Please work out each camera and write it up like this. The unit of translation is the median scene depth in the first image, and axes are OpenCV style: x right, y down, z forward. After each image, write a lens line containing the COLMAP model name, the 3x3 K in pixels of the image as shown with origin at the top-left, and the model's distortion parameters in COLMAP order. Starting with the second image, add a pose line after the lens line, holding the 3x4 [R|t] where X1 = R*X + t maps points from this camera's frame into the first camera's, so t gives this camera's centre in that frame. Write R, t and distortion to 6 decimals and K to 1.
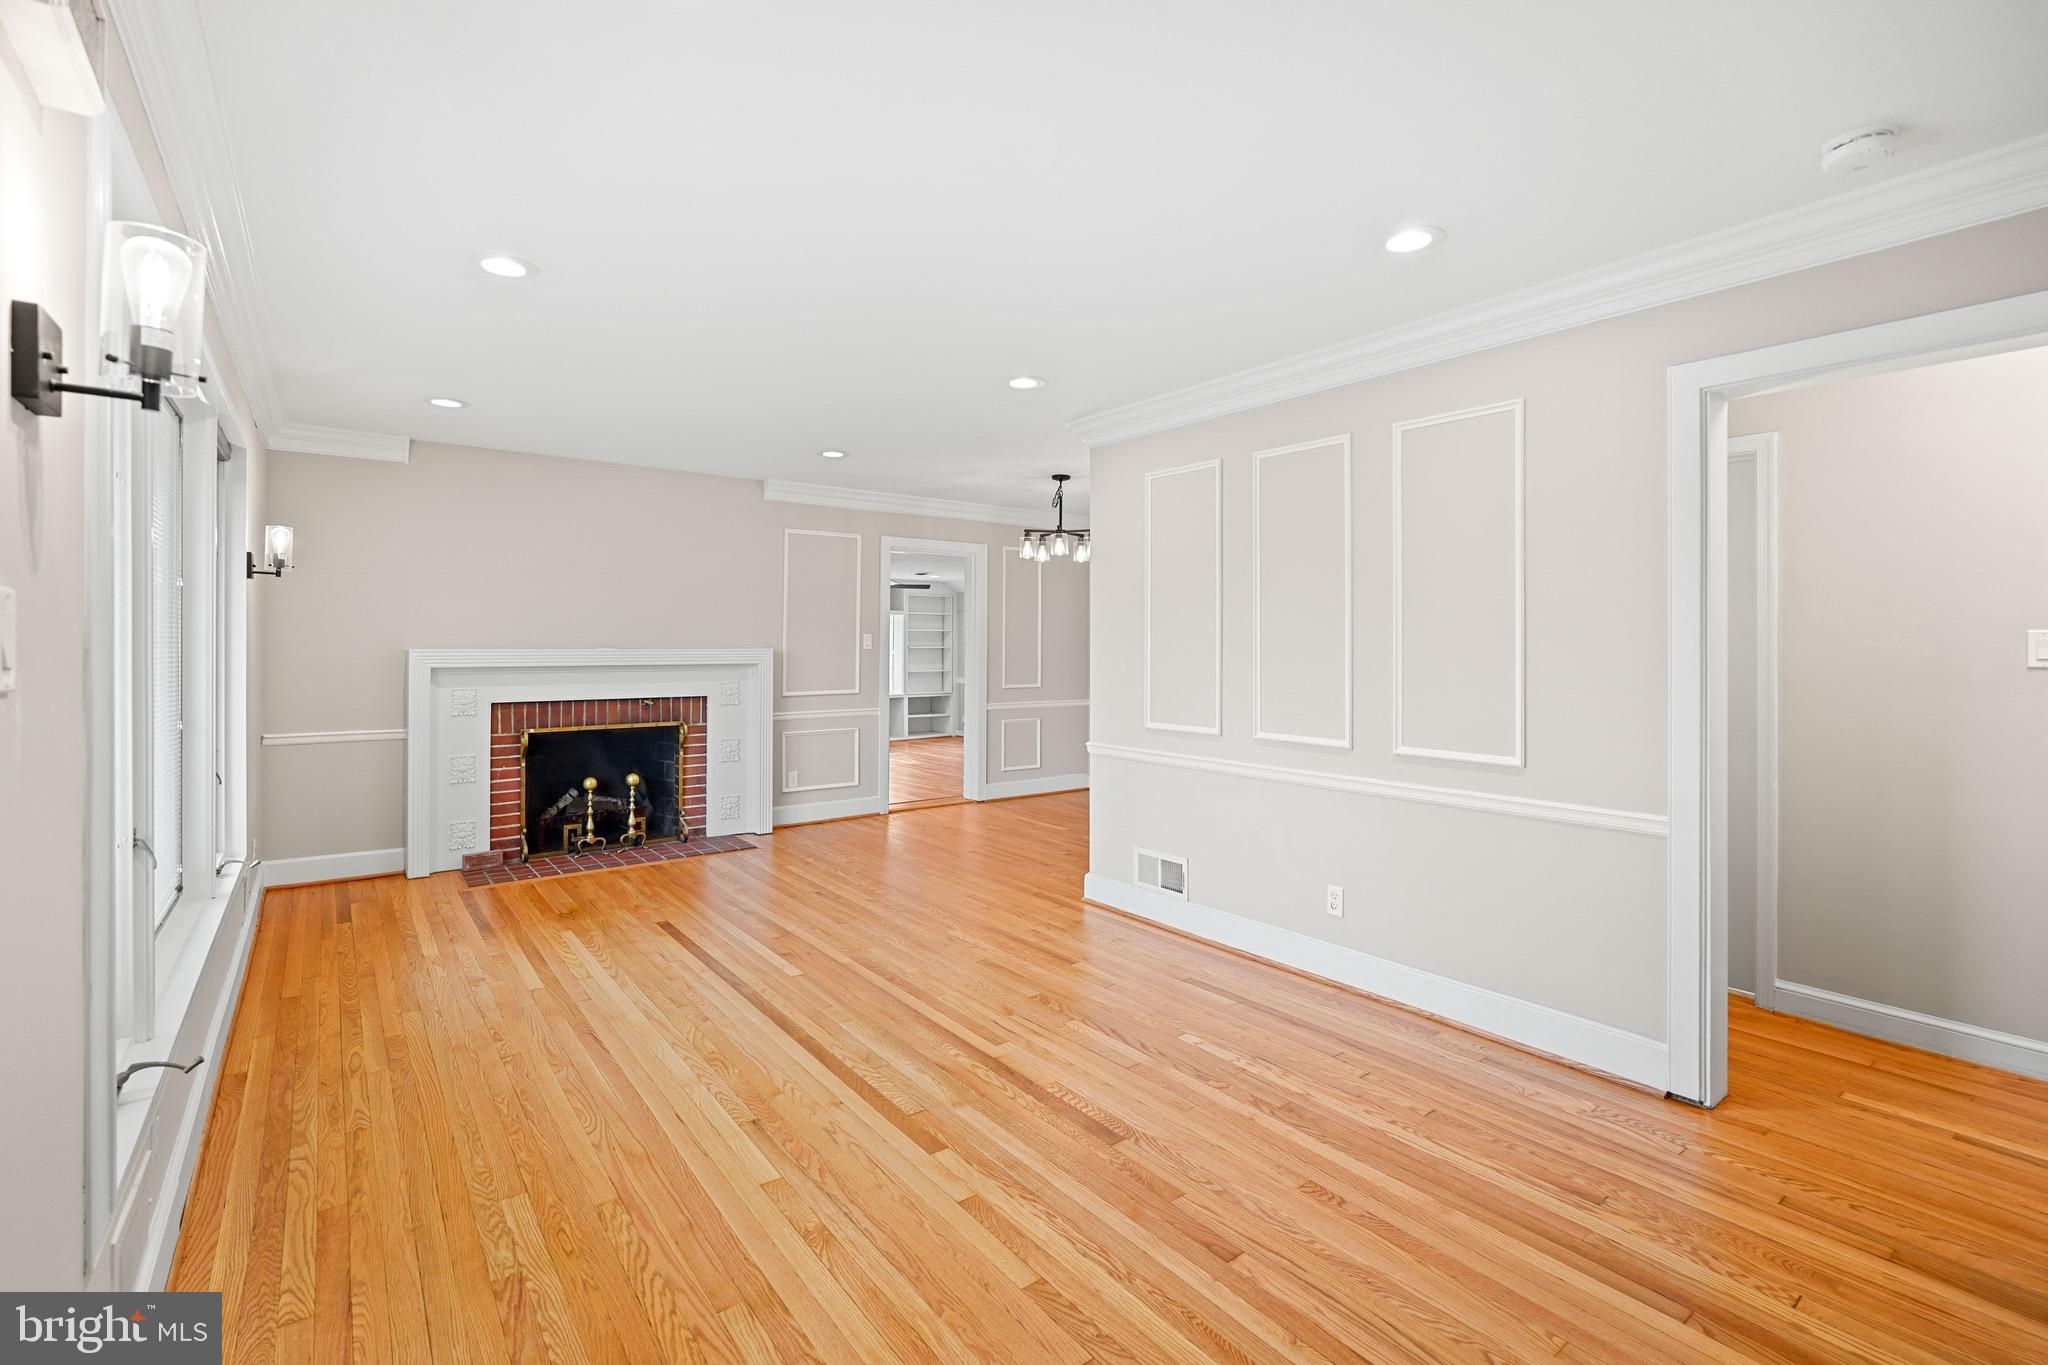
lens RADIAL K [[910.7, 0, 1011.5], [0, 910.7, 639.0], [0, 0, 1]] dist [-0.011044, 0.003066]
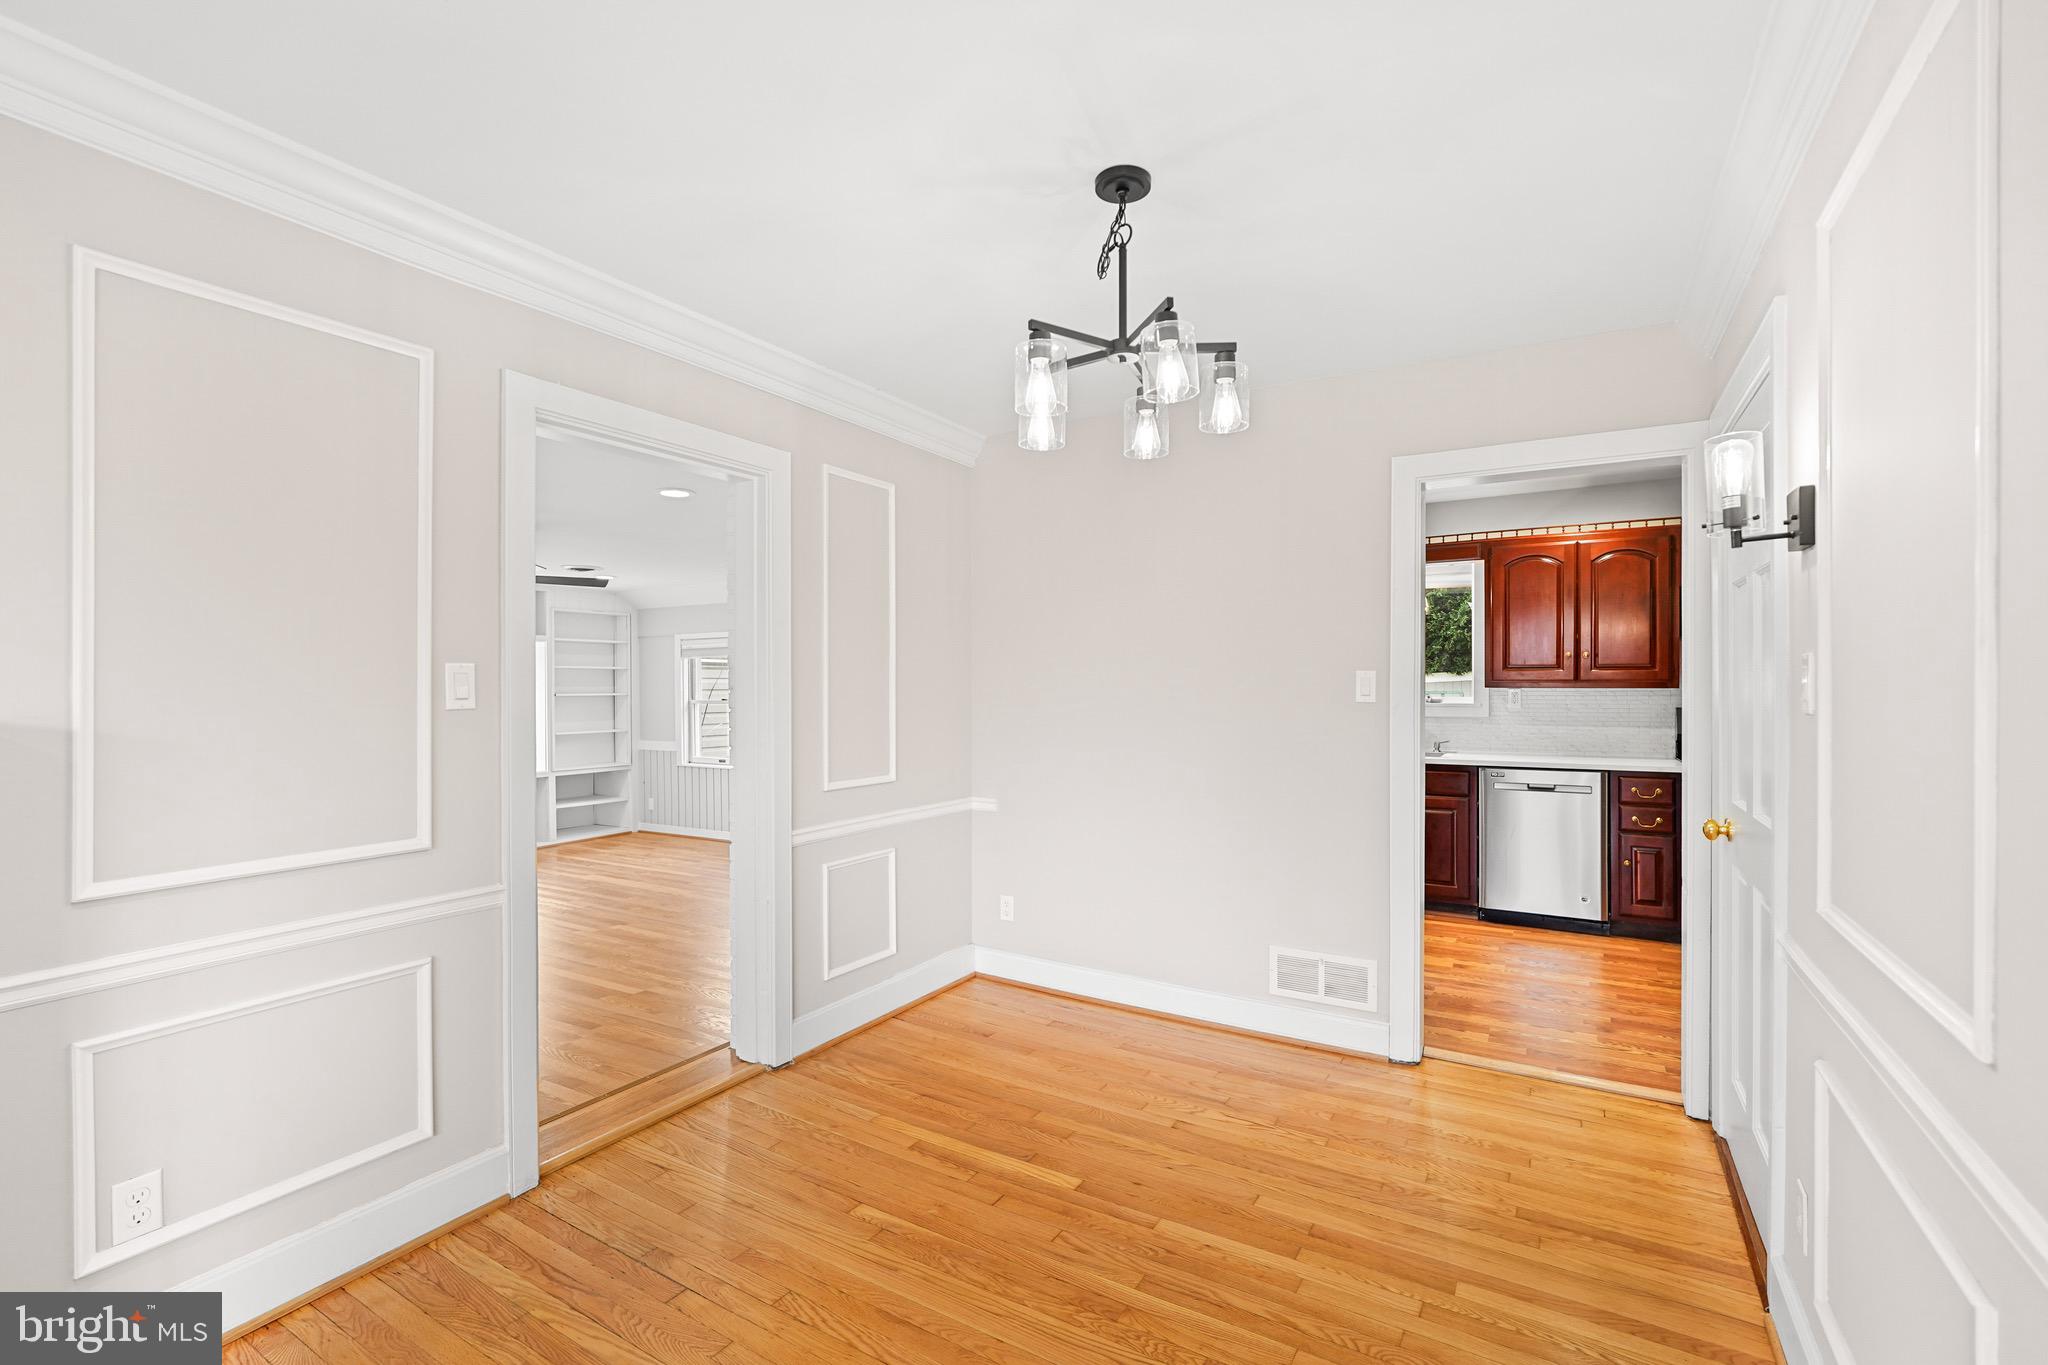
lens RADIAL K [[910.7, 0, 1030.9], [0, 910.7, 691.2], [0, 0, 1]] dist [-0.011044, 0.003066]
pose [[0.927327, -0.009186, 0.374140, -0.111368], [0.005152, 0.999917, 0.011782, 0.002408], [-0.374217, -0.008998, 0.927297, 0.775710]]
